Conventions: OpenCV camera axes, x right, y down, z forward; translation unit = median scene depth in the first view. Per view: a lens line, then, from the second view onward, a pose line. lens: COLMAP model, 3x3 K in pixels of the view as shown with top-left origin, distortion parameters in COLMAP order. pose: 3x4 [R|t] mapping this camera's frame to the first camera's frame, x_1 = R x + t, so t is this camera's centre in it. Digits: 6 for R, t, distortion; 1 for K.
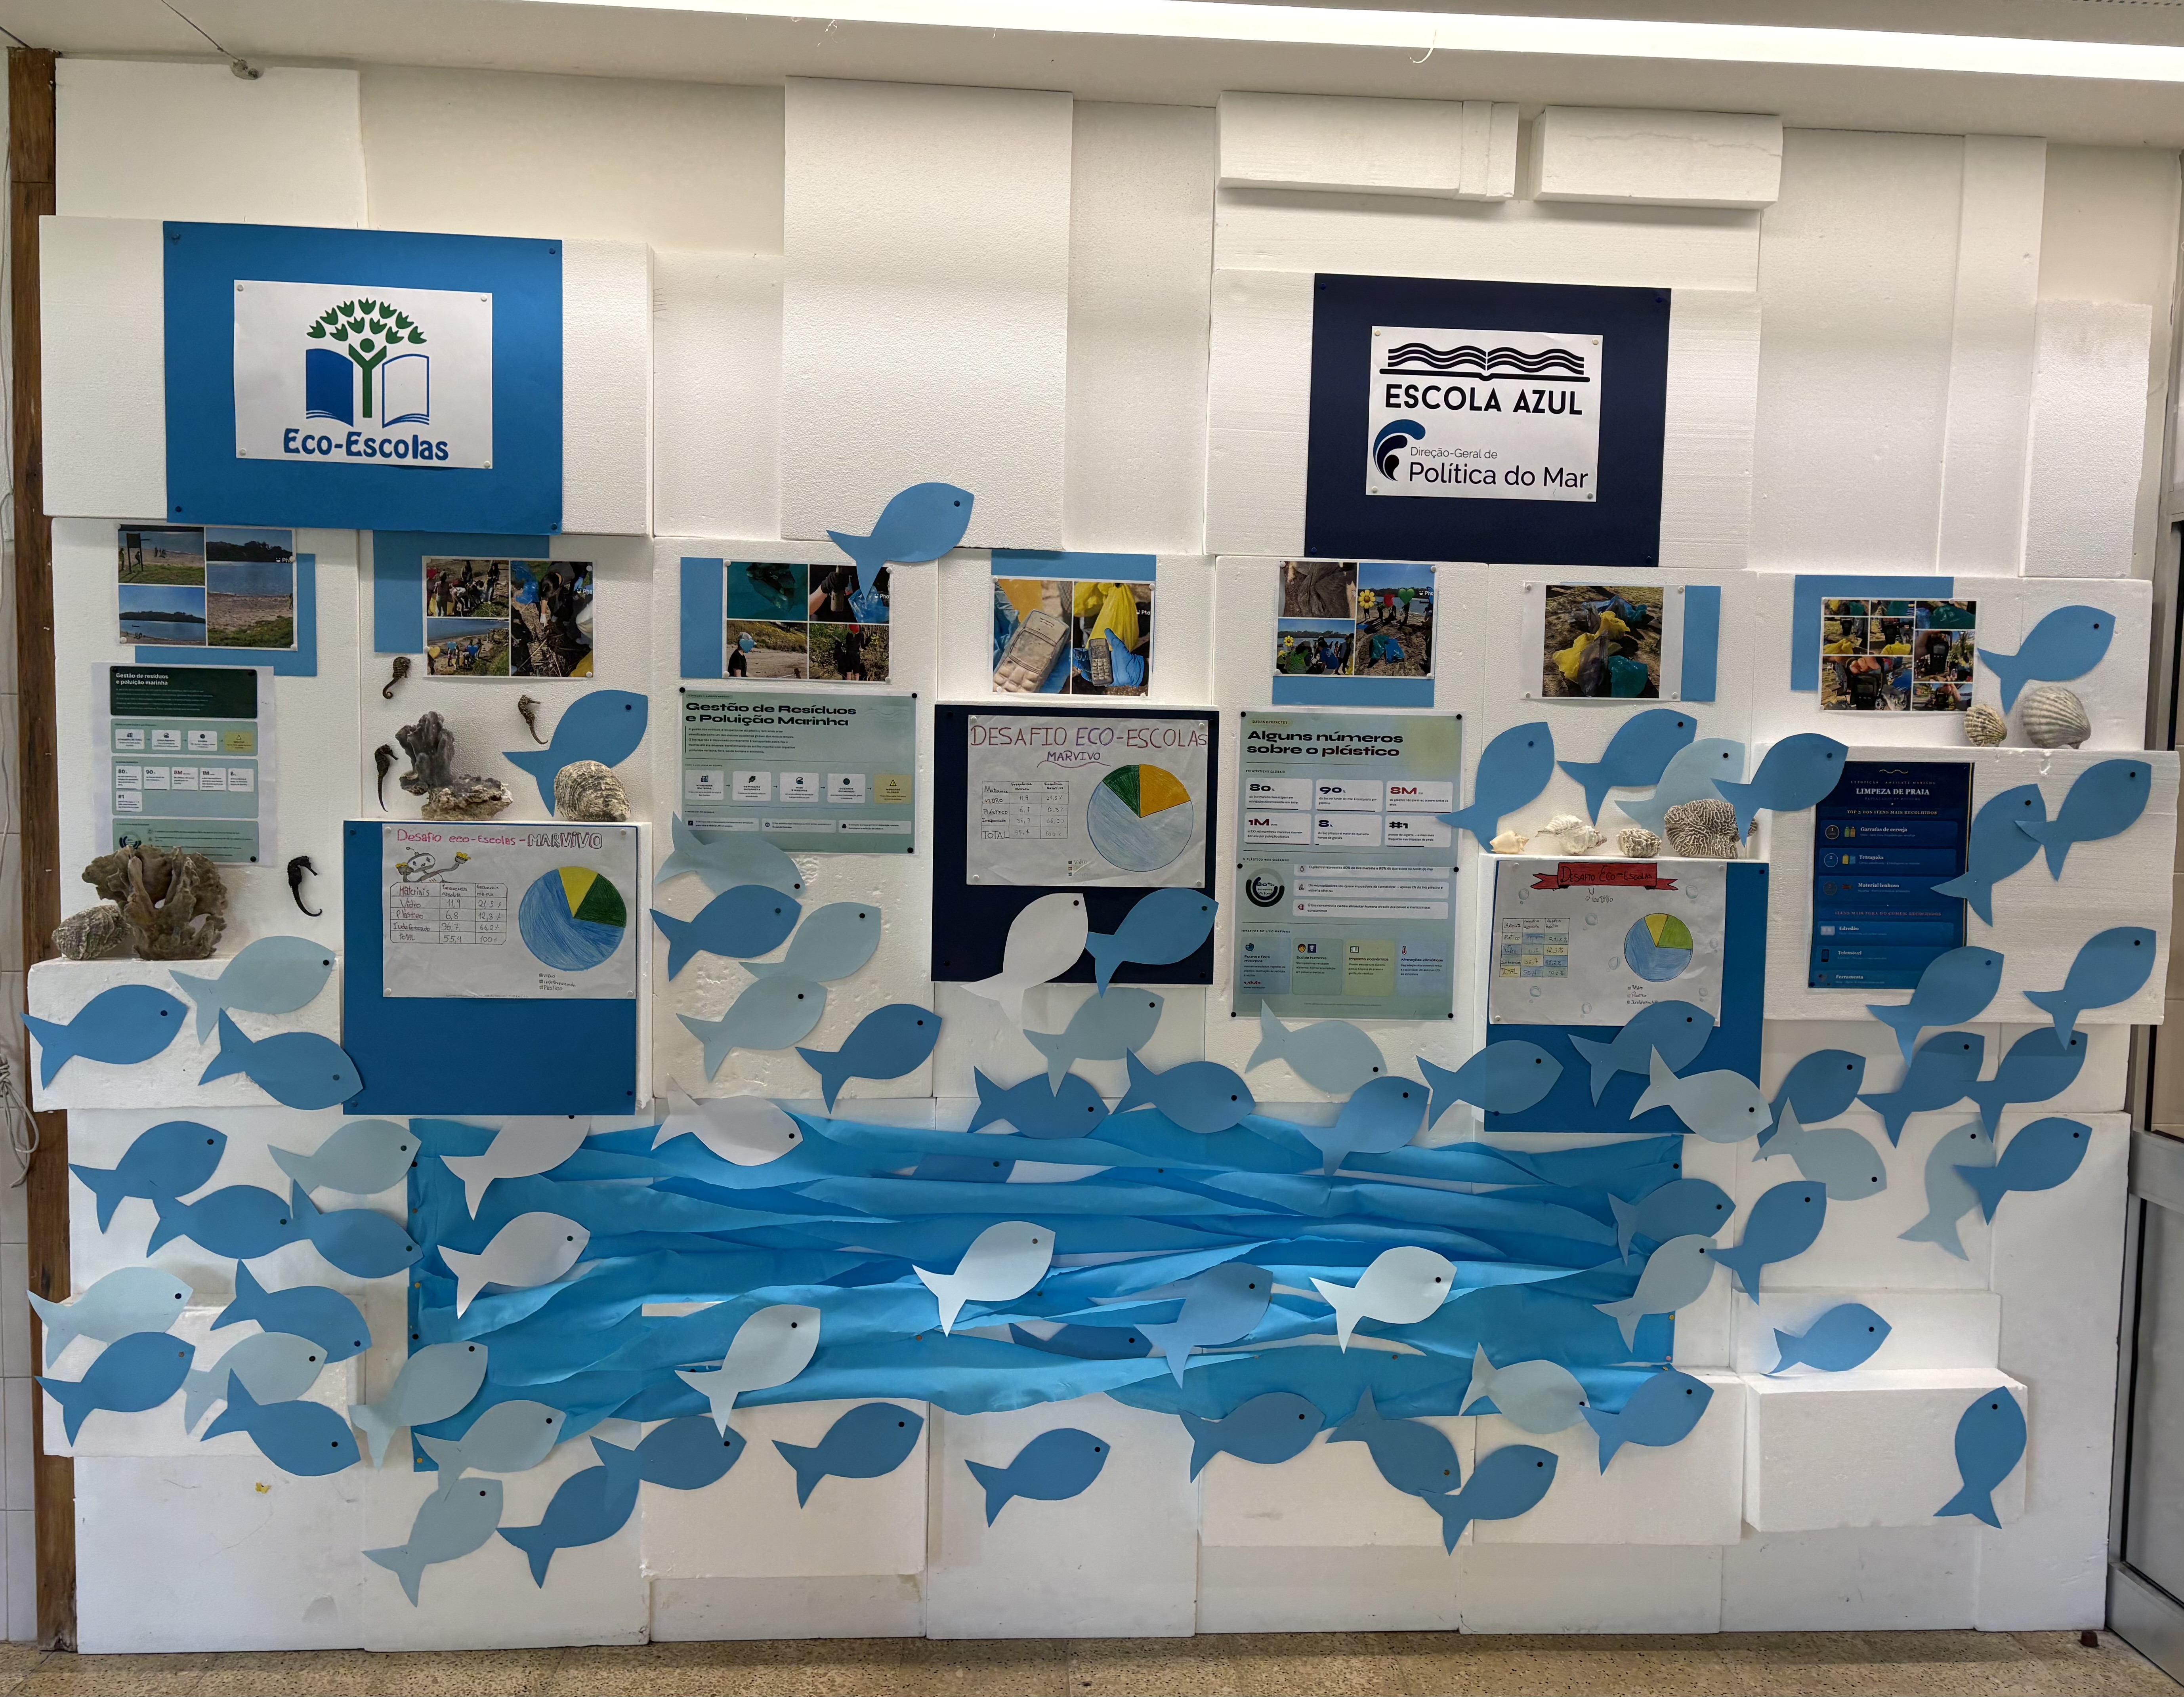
lens RADIAL K [[1763.3, 0, 1113.5], [0, 1763.3, 852.9], [0, 0, 1]] dist [0.093617, -0.098797]
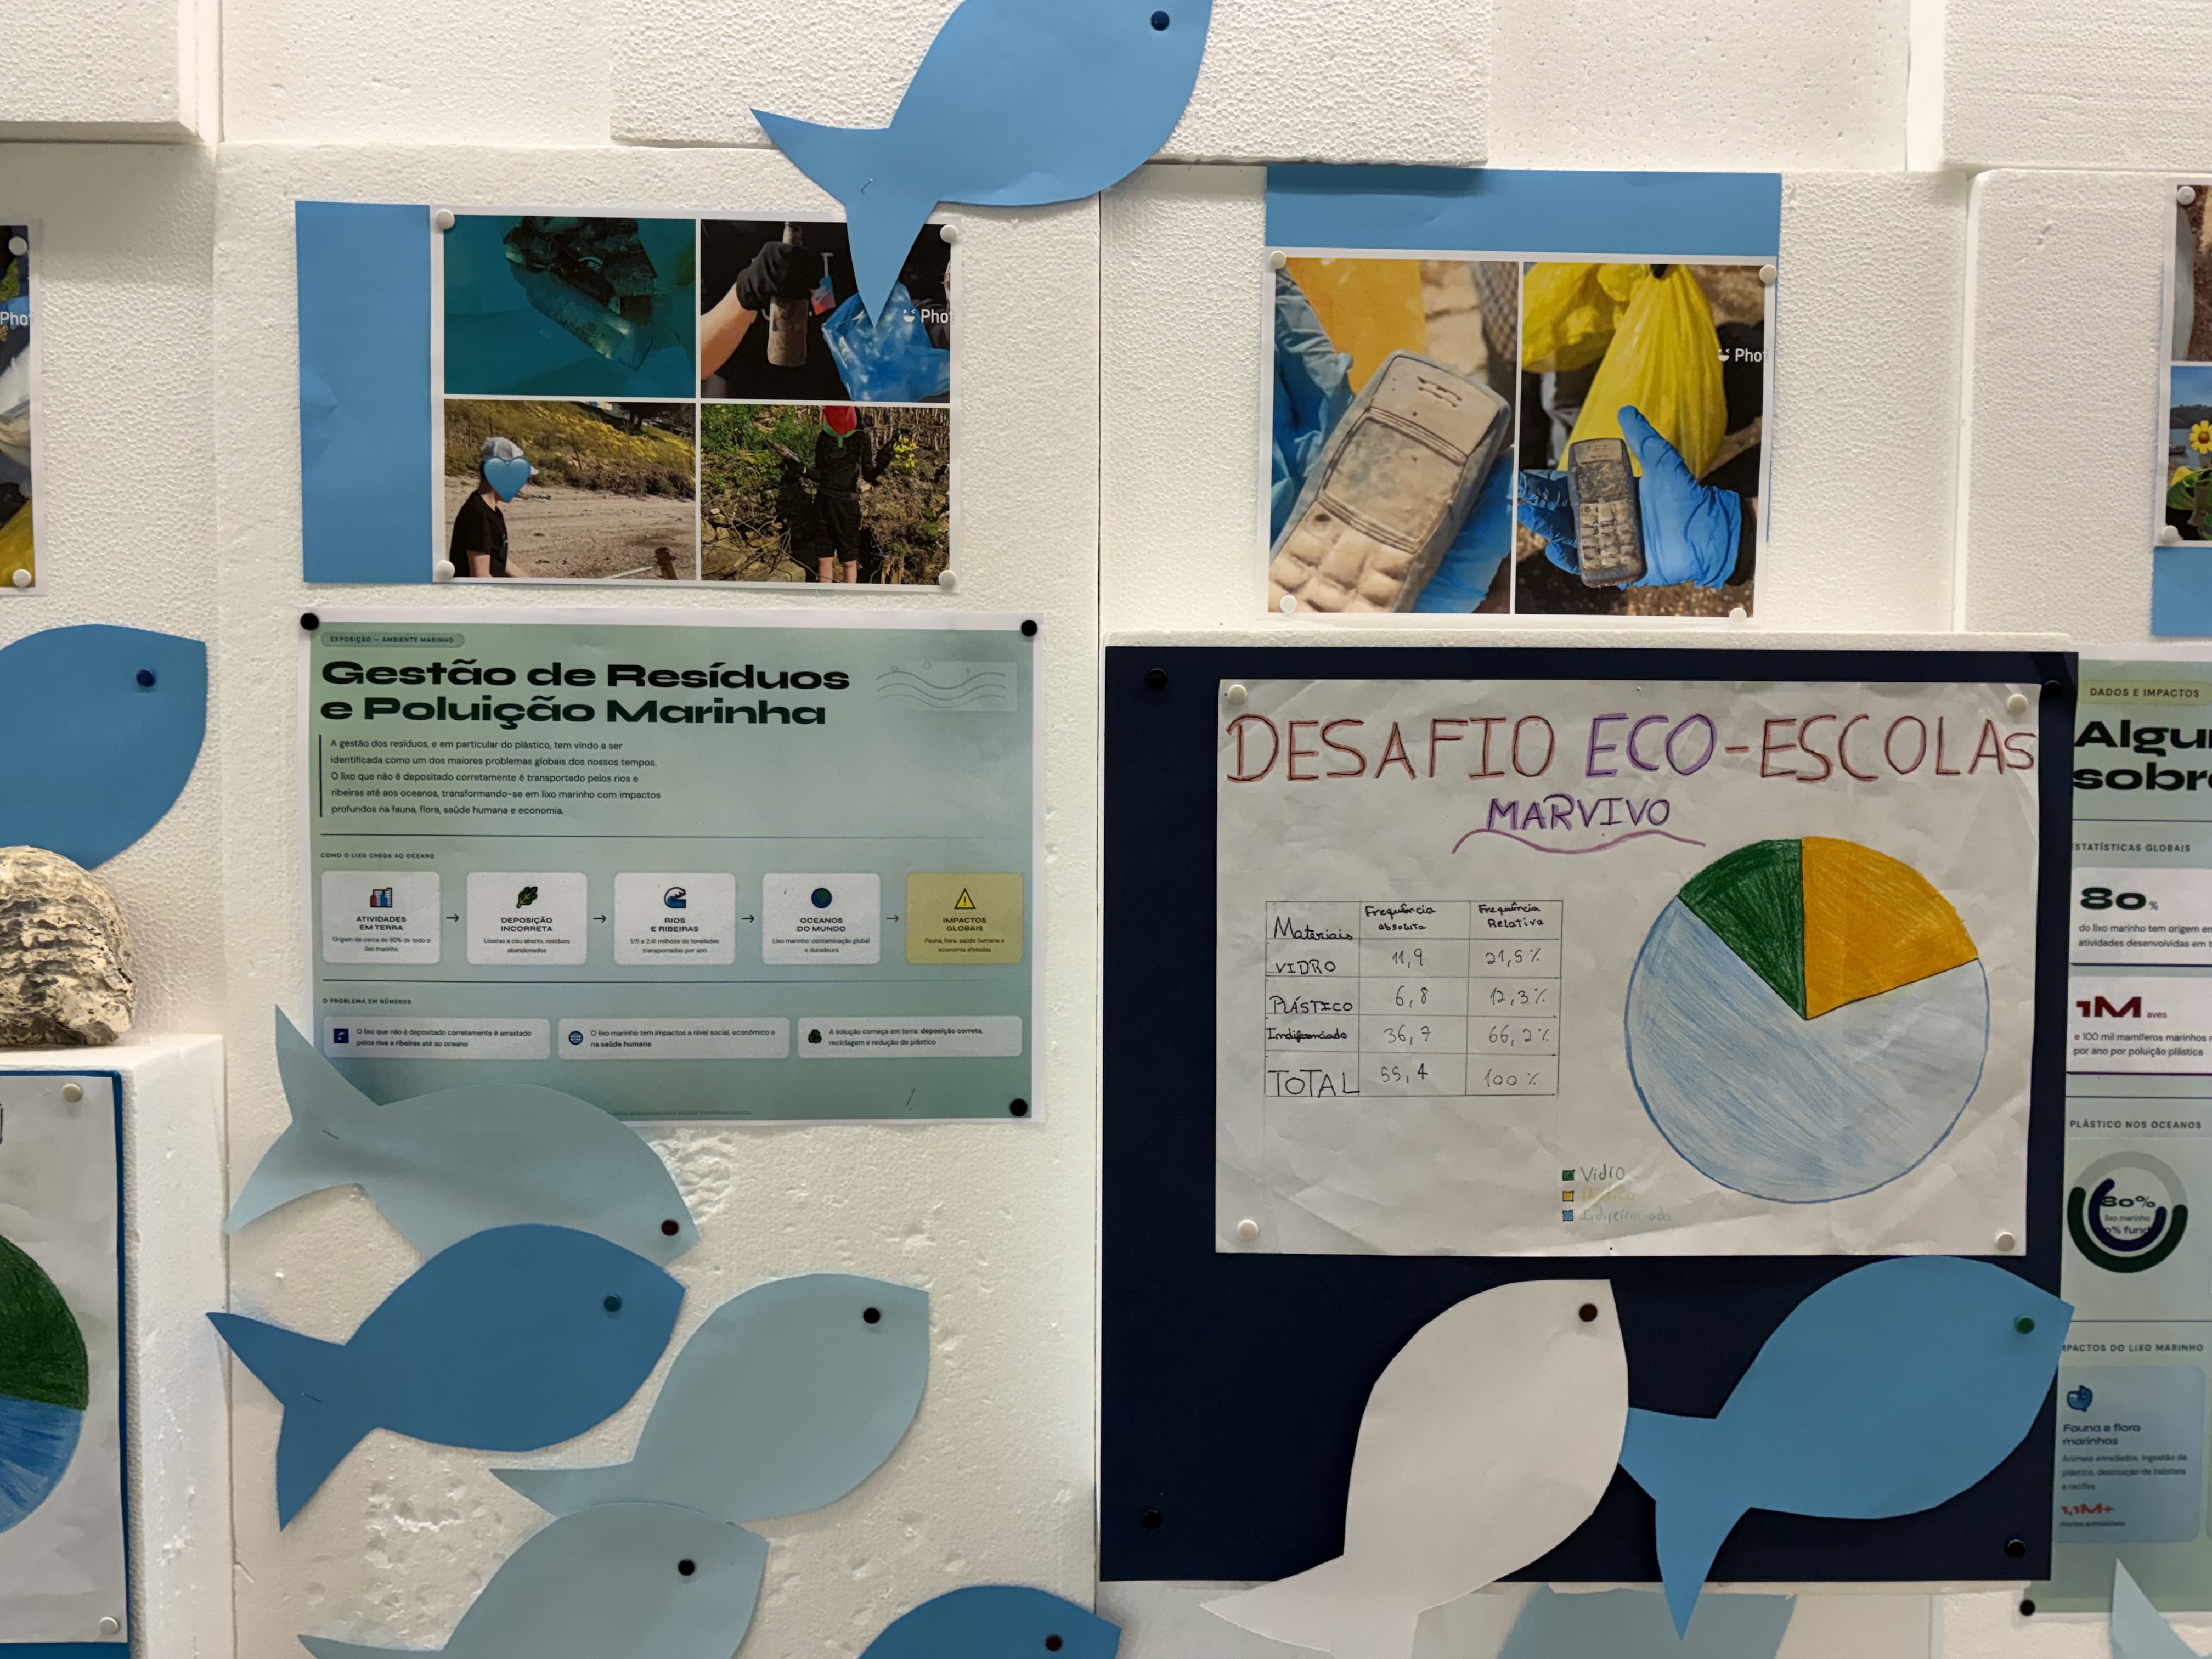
lens RADIAL K [[1704.1, 0, 1076.6], [0, 1704.1, 841.6], [0, 0, 1]] dist [0.041877, -0.046045]
pose [[0.998814, -0.011206, -0.047391, -0.091586], [0.010312, 0.999765, -0.019061, -0.045234], [0.047594, 0.018550, 0.998695, 0.704736]]
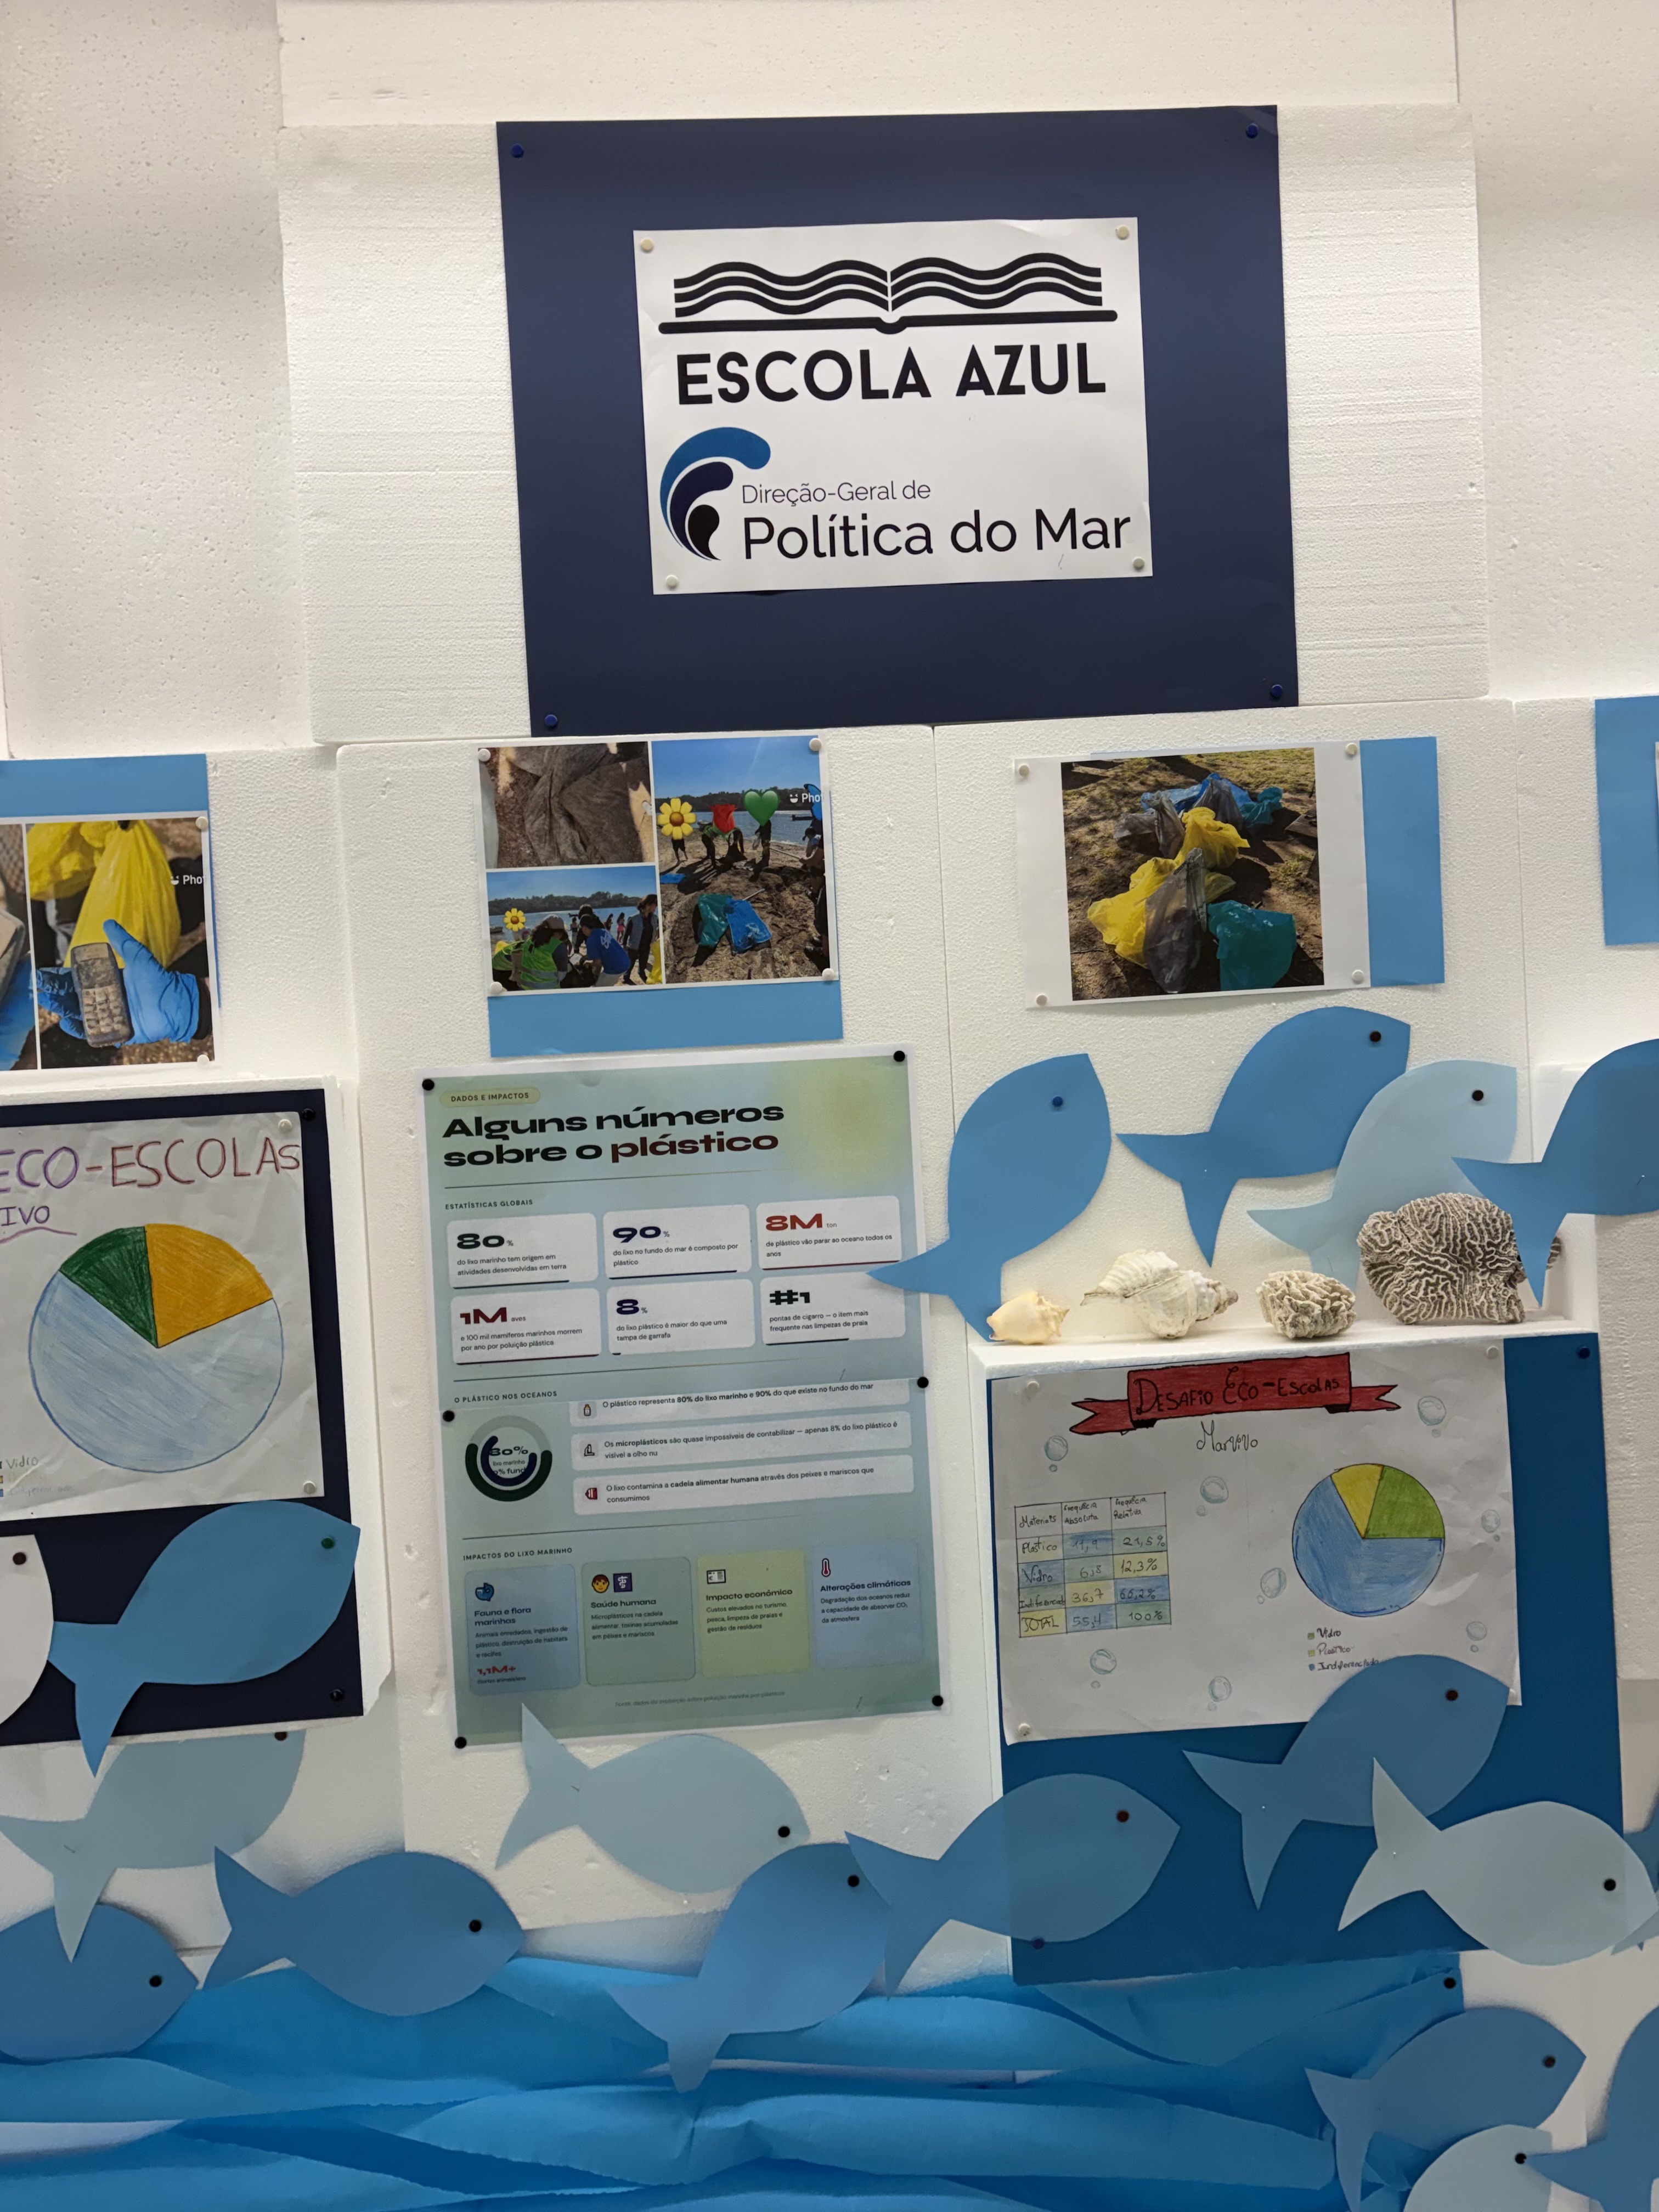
lens RADIAL K [[1704.1, 0, 829.5], [0, 1704.1, 1106.0], [0, 0, 1]] dist [0.041877, -0.046045]
pose [[0.997111, -0.075367, -0.009448, 0.187322], [0.075025, 0.996653, -0.032455, -0.052896], [0.011862, 0.031652, 0.999429, 0.575709]]
